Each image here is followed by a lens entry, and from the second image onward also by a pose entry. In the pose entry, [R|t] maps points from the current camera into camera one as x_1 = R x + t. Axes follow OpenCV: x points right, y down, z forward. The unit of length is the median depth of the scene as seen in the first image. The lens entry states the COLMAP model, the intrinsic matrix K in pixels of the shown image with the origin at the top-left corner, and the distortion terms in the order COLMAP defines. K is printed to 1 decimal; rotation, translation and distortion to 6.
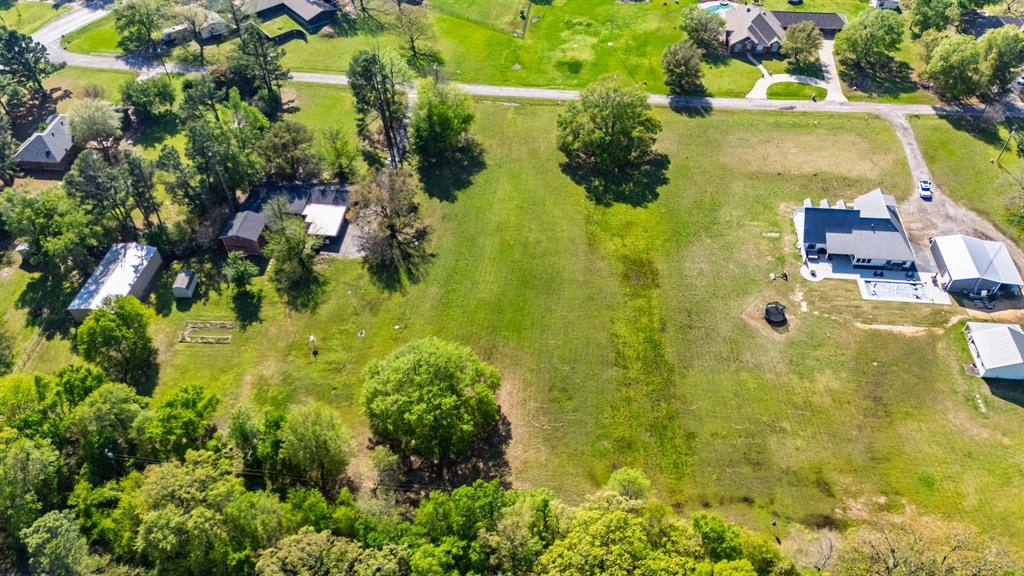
lens RADIAL K [[748.4, 0, 512.4], [0, 748.4, 285.0], [0, 0, 1]] dist [0.079866, -0.077070]
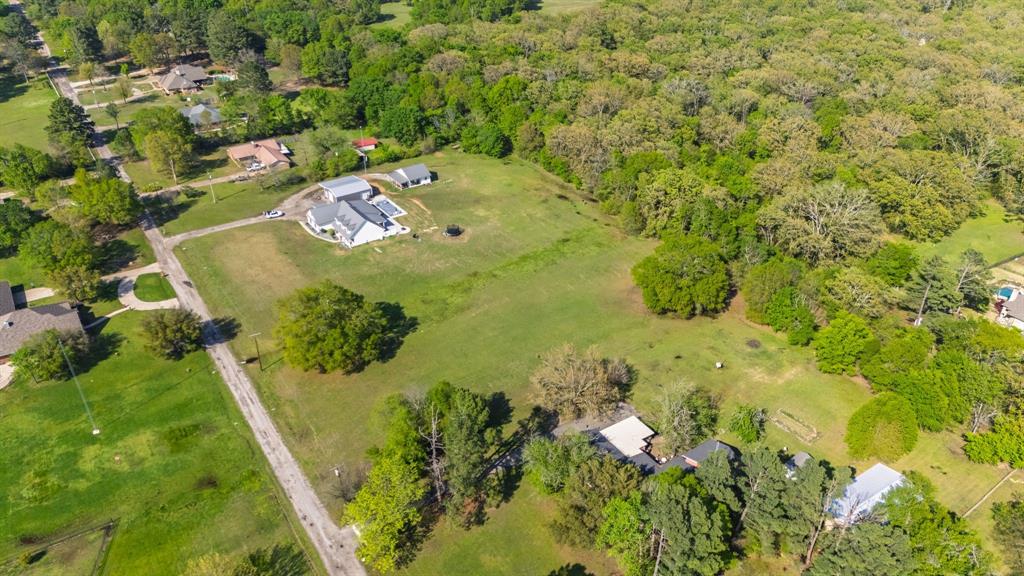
lens RADIAL K [[748.4, 0, 512.1], [0, 748.4, 294.7], [0, 0, 1]] dist [0.079866, -0.077070]
pose [[-0.647580, -0.402128, 0.647251, -0.672802], [0.561716, 0.322039, 0.762080, -0.895784], [-0.514893, 0.857079, 0.017336, 0.927274]]
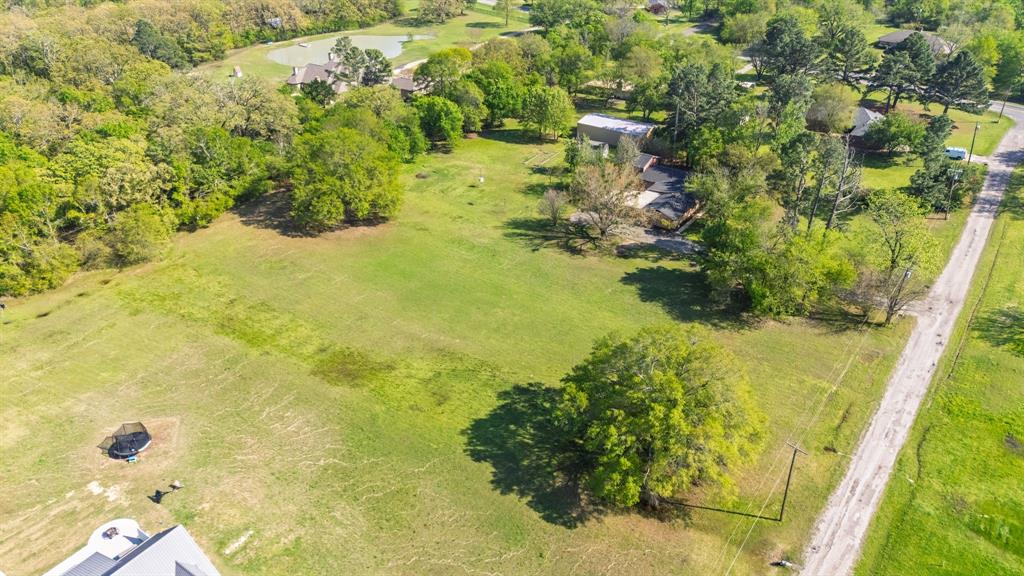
lens RADIAL K [[748.4, 0, 520.7], [0, 748.4, 289.6], [0, 0, 1]] dist [0.079866, -0.077070]
pose [[-0.485741, 0.451182, -0.748659, 0.543249], [-0.634298, 0.407376, 0.657048, -0.557048], [0.601433, 0.794028, 0.088304, 0.941119]]
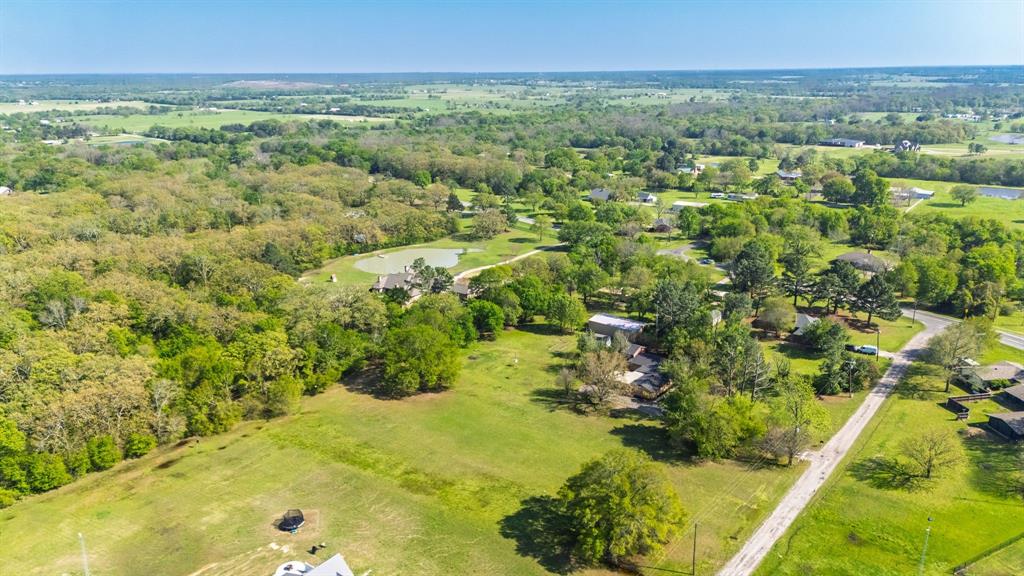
lens RADIAL K [[748.4, 0, 522.4], [0, 748.4, 288.4], [0, 0, 1]] dist [0.079866, -0.077070]
pose [[-0.529149, 0.250573, -0.810688, 0.824533], [-0.613309, 0.547305, 0.569482, -0.786523], [0.586390, 0.798543, -0.135927, 0.967940]]
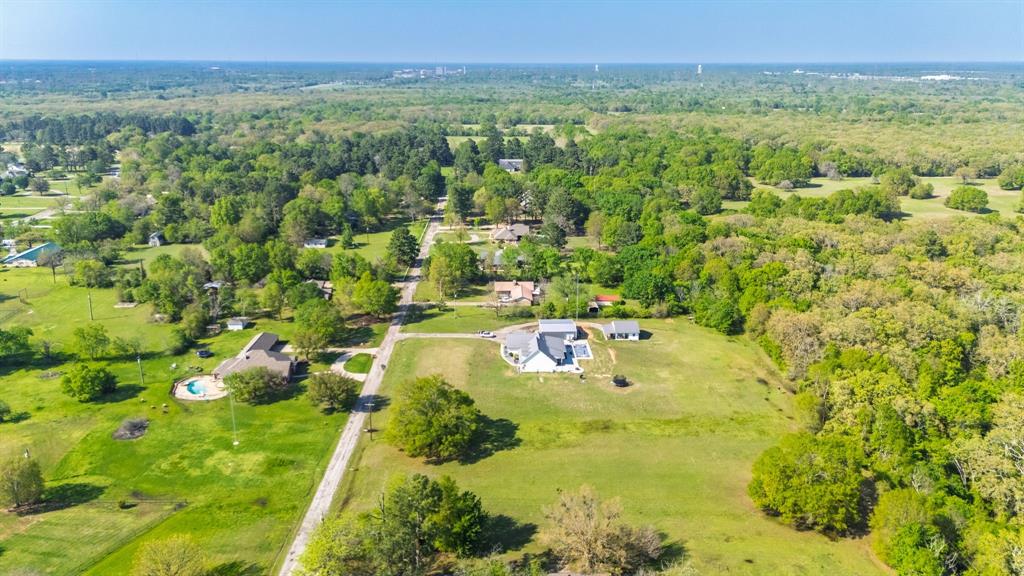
lens RADIAL K [[748.4, 0, 509.6], [0, 748.4, 282.9], [0, 0, 1]] dist [0.079866, -0.077070]
pose [[-0.119557, -0.272773, 0.954621, -0.898354], [0.730086, 0.627443, 0.270721, -0.587164], [-0.672816, 0.729321, 0.124133, 0.744906]]
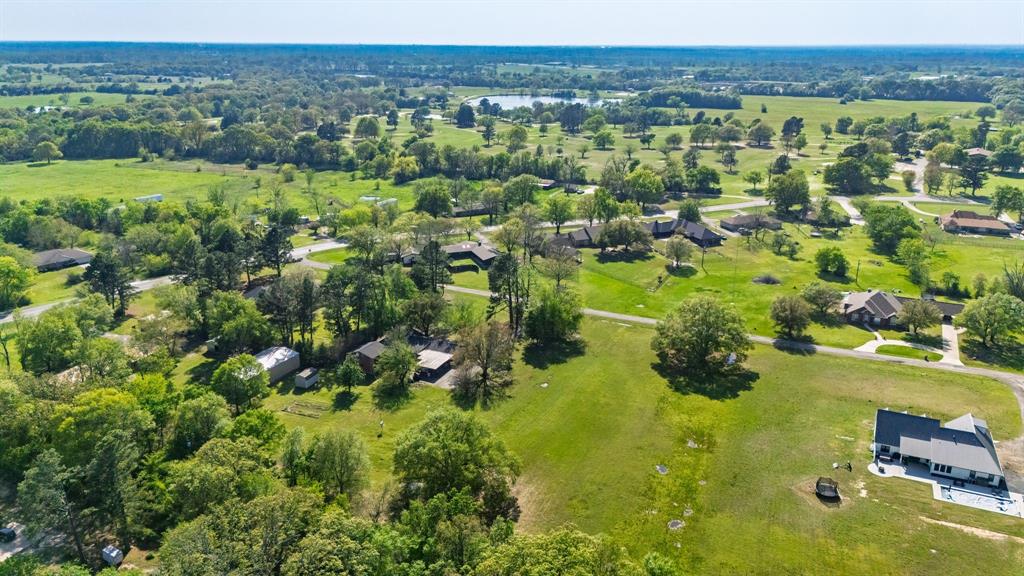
lens RADIAL K [[748.4, 0, 513.0], [0, 748.4, 286.4], [0, 0, 1]] dist [0.079866, -0.077070]
pose [[0.945188, 0.112650, -0.306479, 0.216413], [-0.247413, 0.859602, -0.447070, 0.310089], [0.213087, 0.498393, 0.840356, -0.011006]]
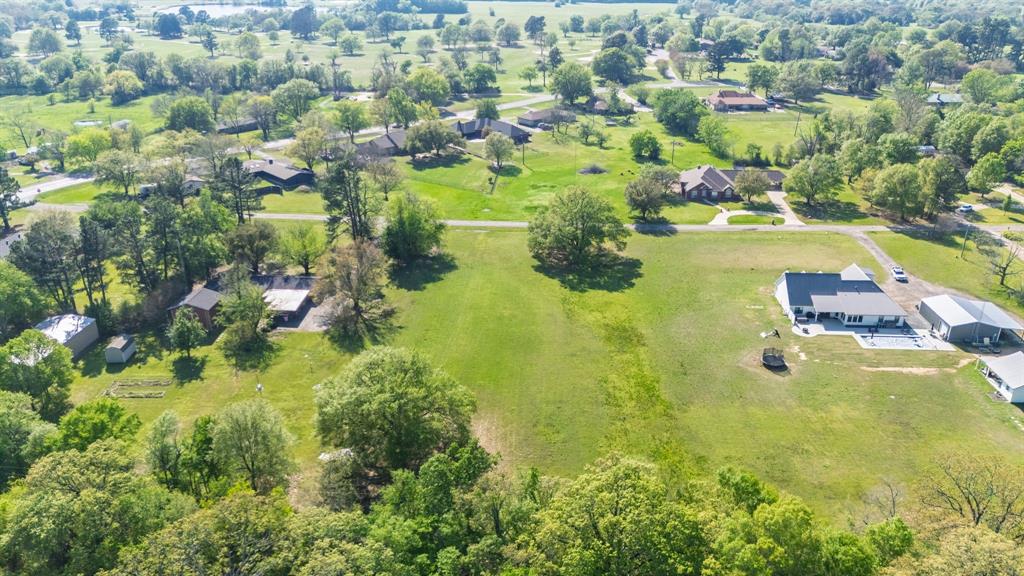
lens RADIAL K [[748.4, 0, 513.1], [0, 748.4, 287.9], [0, 0, 1]] dist [0.079866, -0.077070]
pose [[0.998728, -0.010015, 0.049424, -0.012319], [0.028773, 0.918061, -0.395393, 0.283182], [-0.041414, 0.396312, 0.917182, 0.121640]]
